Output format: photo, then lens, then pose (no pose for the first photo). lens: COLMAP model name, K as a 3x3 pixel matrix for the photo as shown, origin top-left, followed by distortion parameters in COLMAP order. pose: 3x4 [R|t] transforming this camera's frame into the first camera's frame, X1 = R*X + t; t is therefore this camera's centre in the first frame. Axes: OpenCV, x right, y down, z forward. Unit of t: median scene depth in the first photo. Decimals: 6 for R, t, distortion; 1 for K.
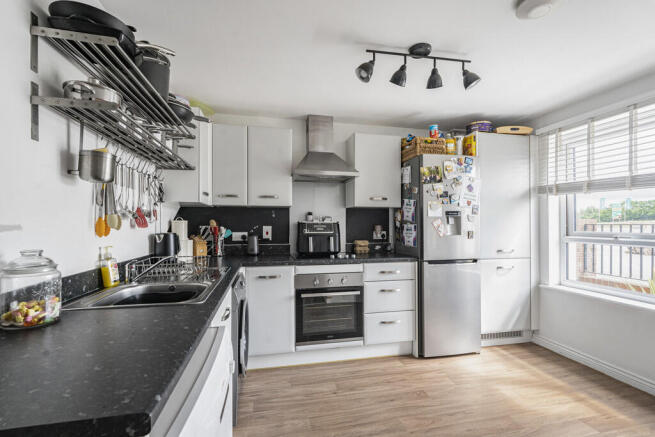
lens RADIAL K [[296.0, 0, 328.1], [0, 296.0, 220.1], [0, 0, 1]] dist [-0.001575, -0.001619]
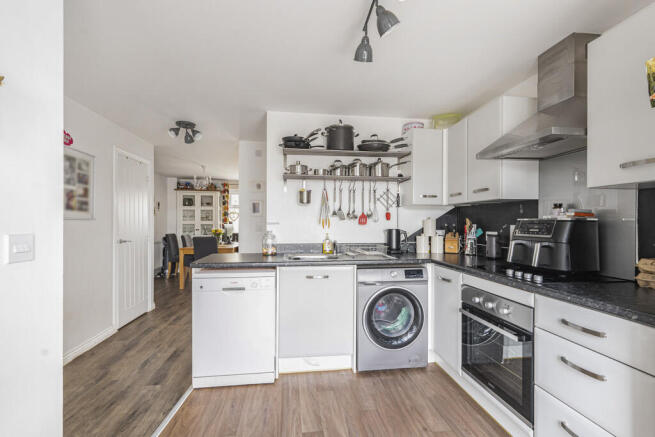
lens RADIAL K [[296.0, 0, 328.4], [0, 296.0, 222.2], [0, 0, 1]] dist [-0.001575, -0.001619]
pose [[-0.086957, -0.001367, -0.996211, 0.704421], [0.008720, 0.999960, -0.002133, 0.011046], [0.996174, -0.008872, -0.086941, 0.665073]]
